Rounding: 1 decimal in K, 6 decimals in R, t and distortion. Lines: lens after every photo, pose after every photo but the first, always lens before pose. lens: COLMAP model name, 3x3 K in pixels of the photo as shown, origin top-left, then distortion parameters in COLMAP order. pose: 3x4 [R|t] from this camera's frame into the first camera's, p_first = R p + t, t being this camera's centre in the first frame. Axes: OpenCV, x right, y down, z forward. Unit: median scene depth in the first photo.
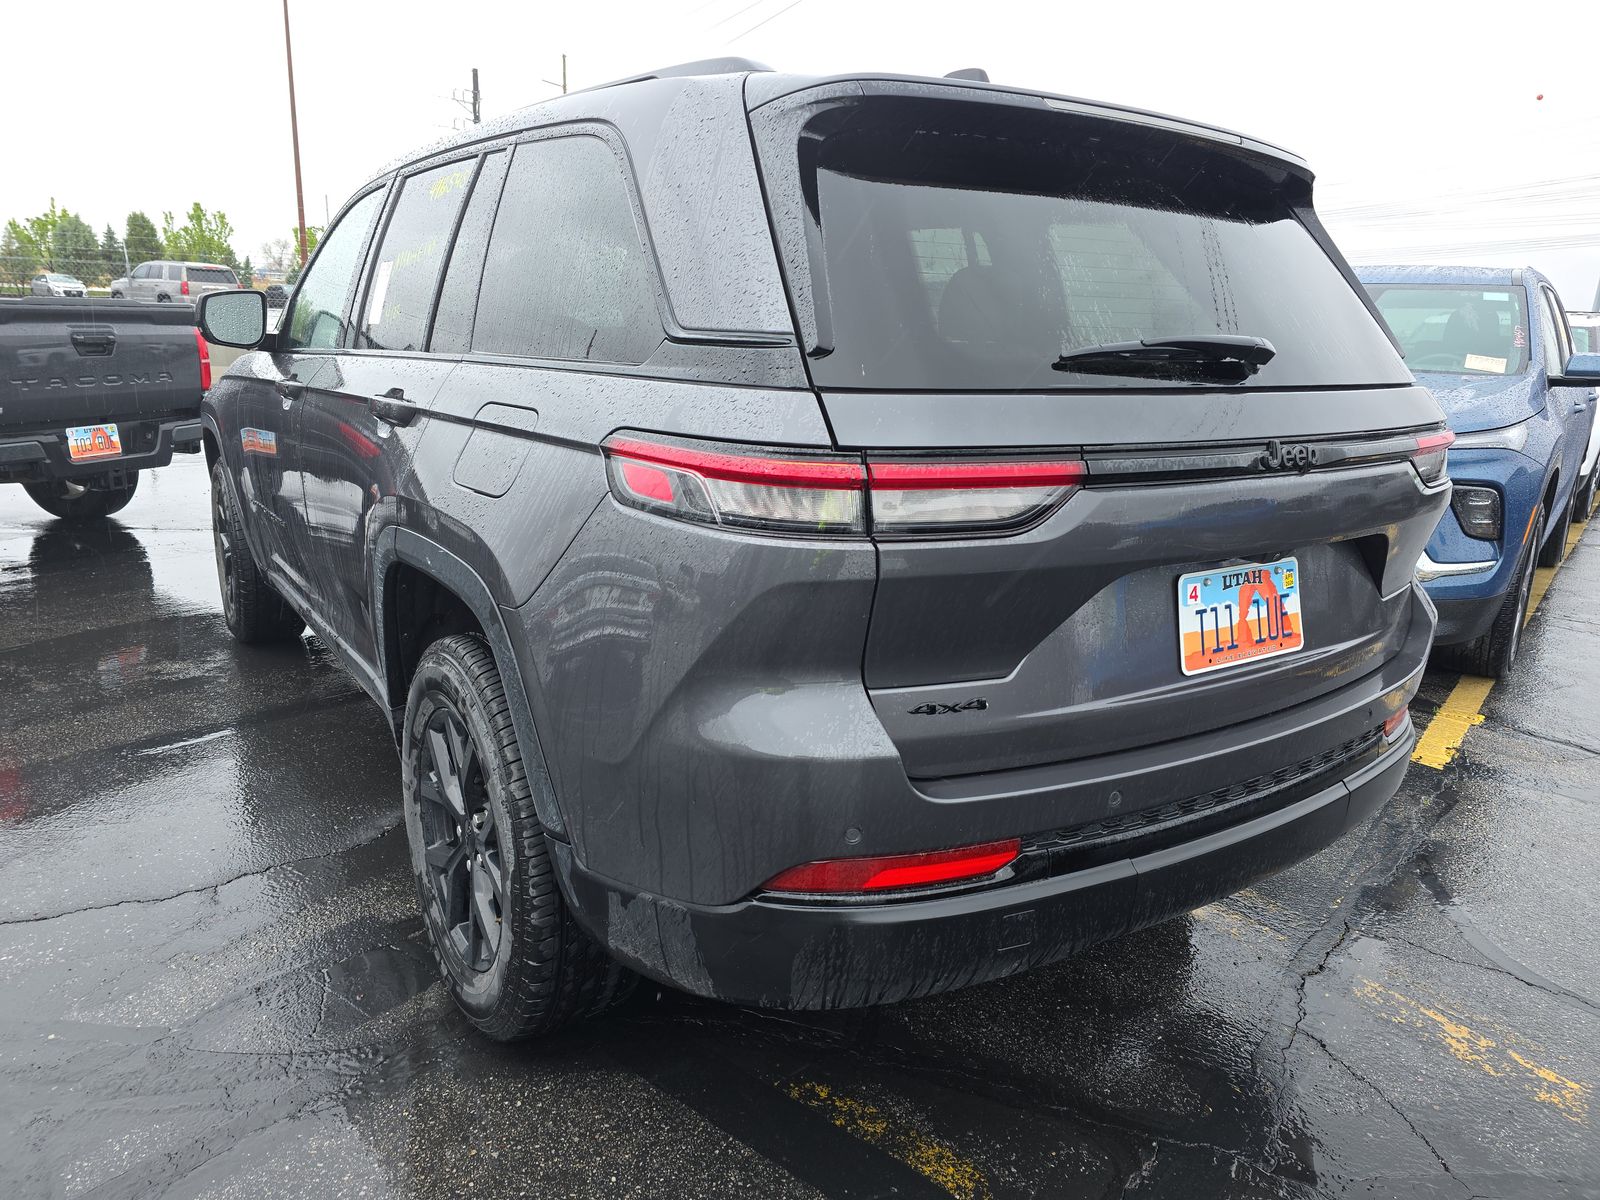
lens RADIAL K [[1043.3, 0, 800.0], [0, 1043.3, 600.0], [0, 0, 1]] dist [0.119335, -0.130268]
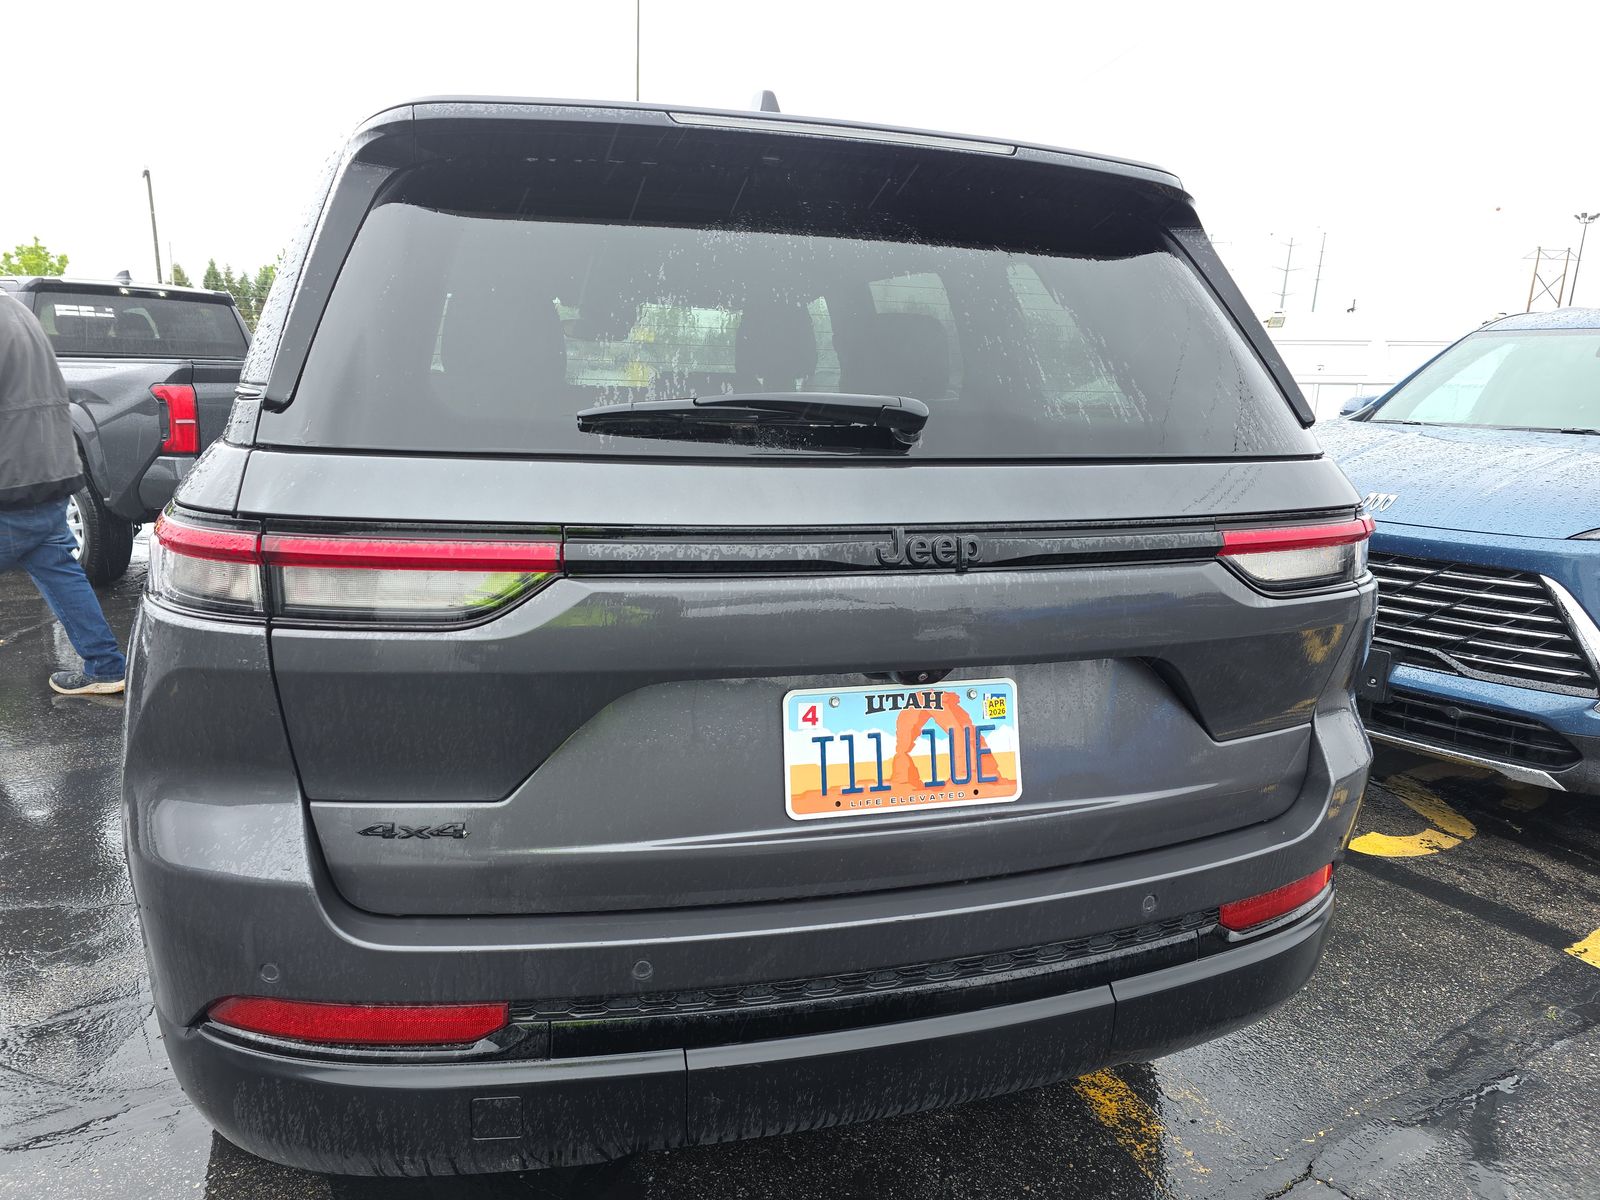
lens RADIAL K [[1043.3, 0, 800.0], [0, 1043.3, 600.0], [0, 0, 1]] dist [0.119335, -0.130268]
pose [[0.952192, 0.059438, -0.299661, 0.596452], [-0.074532, 0.996448, -0.039185, -0.061251], [0.296268, 0.059646, 0.953241, 0.250079]]
